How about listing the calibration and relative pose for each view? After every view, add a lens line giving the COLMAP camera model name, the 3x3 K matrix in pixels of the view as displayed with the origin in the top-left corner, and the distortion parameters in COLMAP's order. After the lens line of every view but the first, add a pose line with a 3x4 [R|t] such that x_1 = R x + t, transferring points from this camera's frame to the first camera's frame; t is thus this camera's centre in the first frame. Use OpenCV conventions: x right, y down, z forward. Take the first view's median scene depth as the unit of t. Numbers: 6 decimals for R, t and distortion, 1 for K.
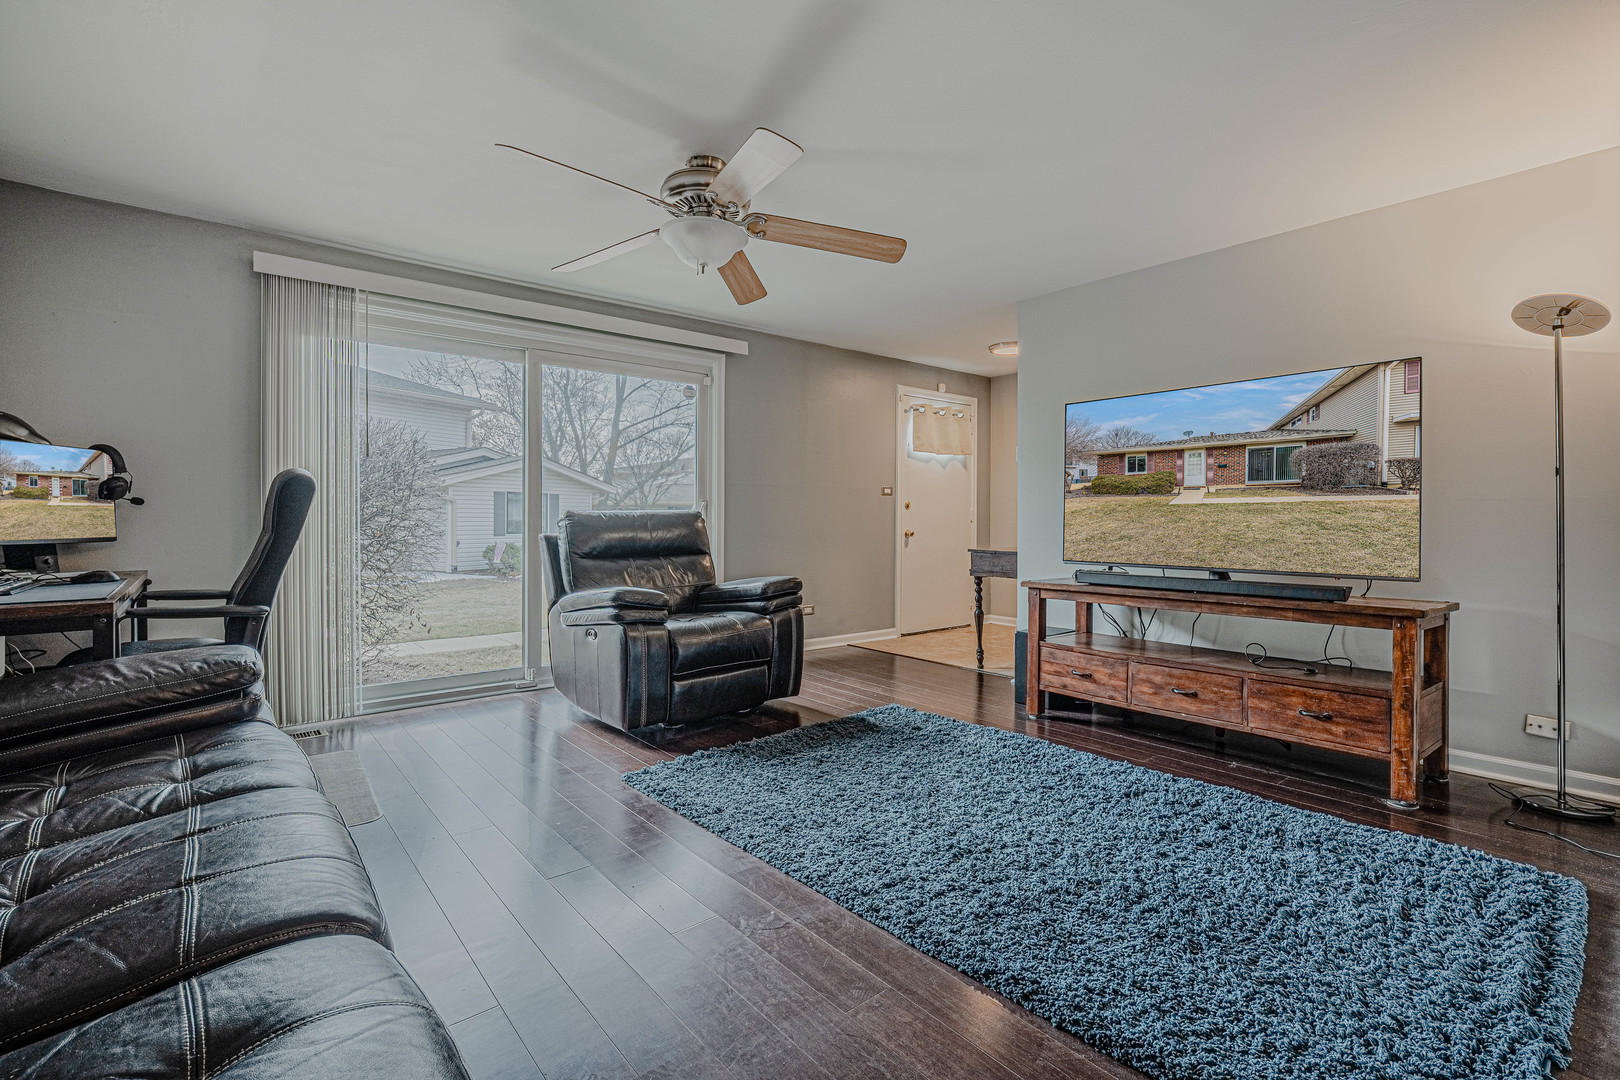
lens RADIAL K [[728.3, 0, 804.9], [0, 728.3, 522.5], [0, 0, 1]] dist [0.001173, -0.000126]
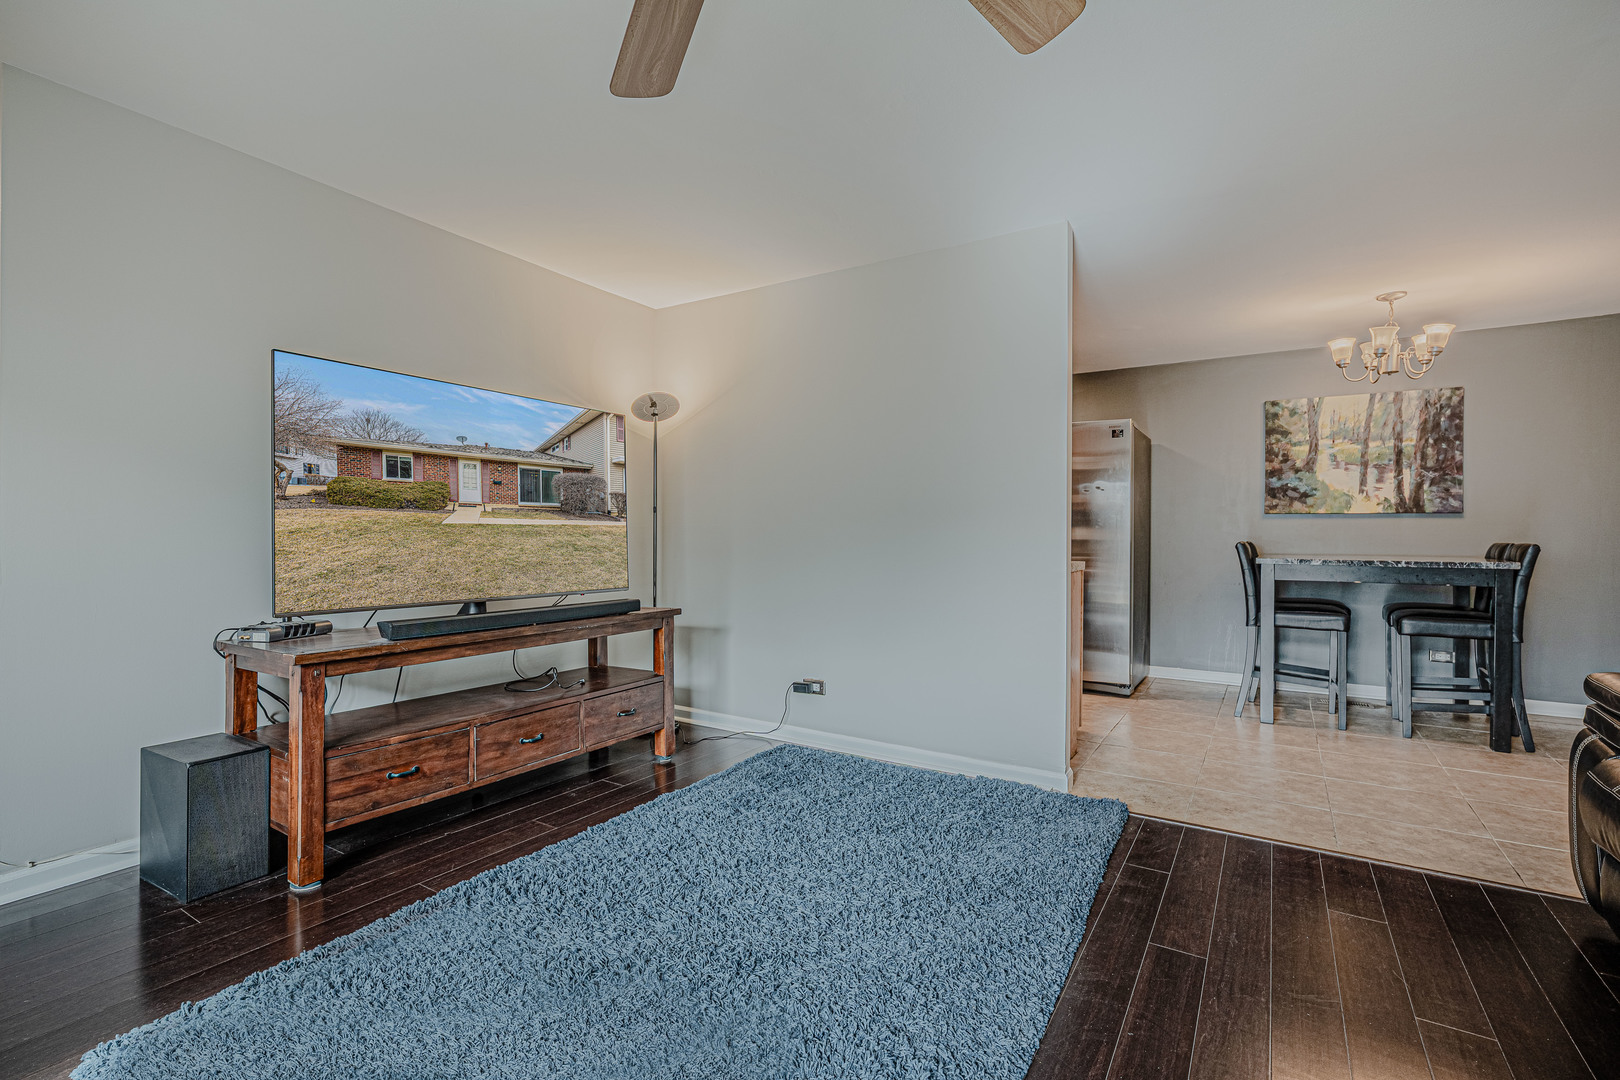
lens RADIAL K [[728.3, 0, 800.5], [0, 728.3, 532.1], [0, 0, 1]] dist [0.001173, -0.000126]
pose [[-0.315141, 0.001327, 0.949044, -0.349488], [-0.000978, 0.999998, -0.001723, -0.013619], [-0.949044, -0.001471, -0.315139, 0.816937]]
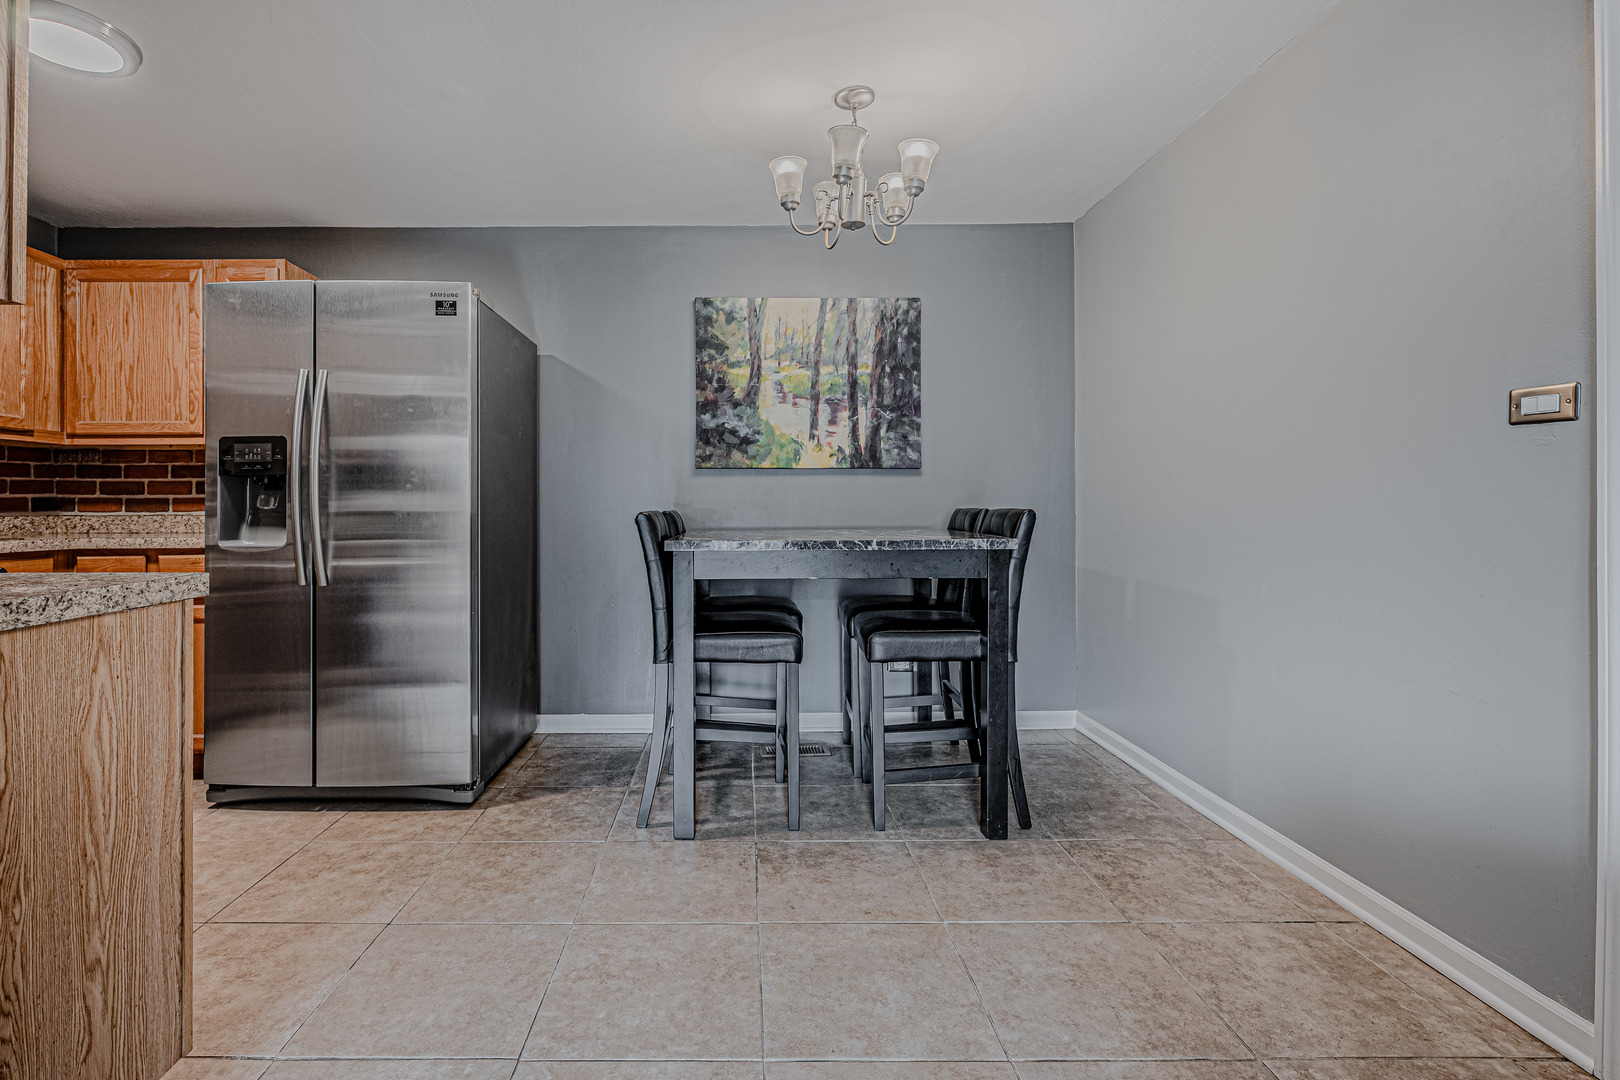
lens RADIAL K [[766.2, 0, 742.8], [0, 766.2, 504.2], [0, 0, 1]] dist [0.000553, 0.000075]
pose [[-0.783517, 0.005943, 0.621342, 0.047203], [0.007960, 0.999968, 0.000474, -0.006731], [-0.621319, 0.005317, -0.783540, 0.255332]]
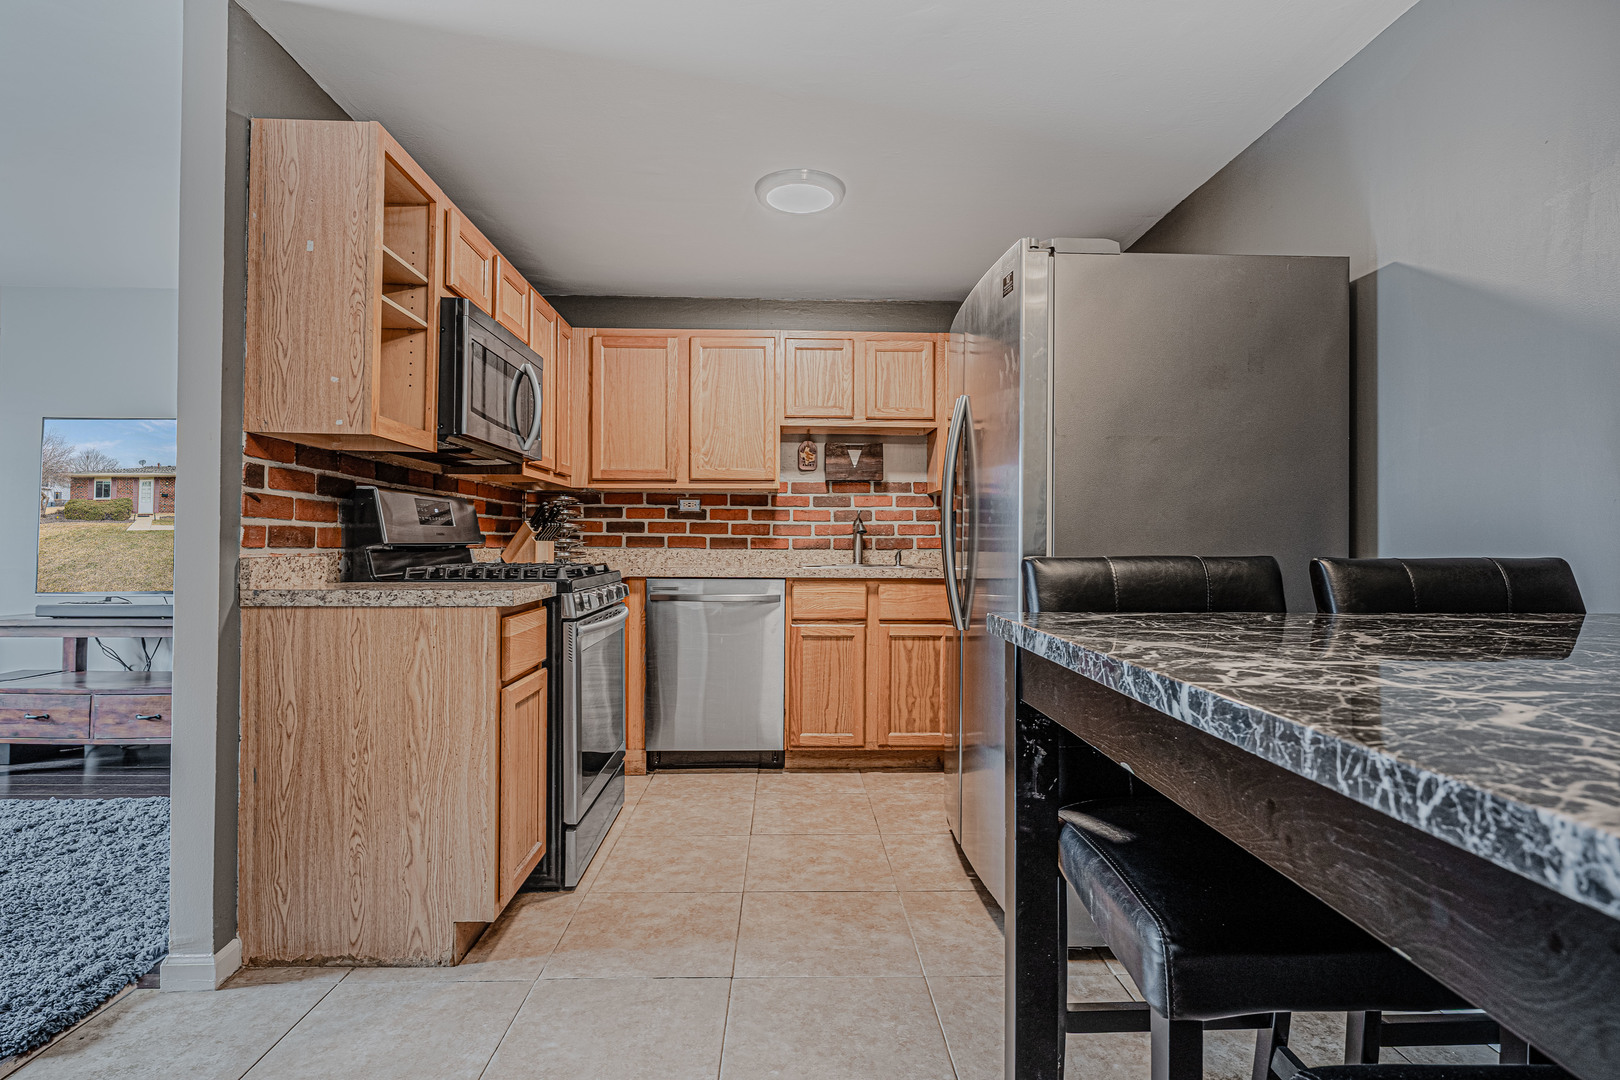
lens RADIAL K [[793.9, 0, 803.2], [0, 793.9, 533.3], [0, 0, 1]] dist [-0.008016, -0.001601]
pose [[0.603523, 0.014672, 0.797211, 0.172987], [-0.000909, 0.999843, -0.017713, -0.004150], [-0.797345, 0.009966, 0.603441, -0.352550]]
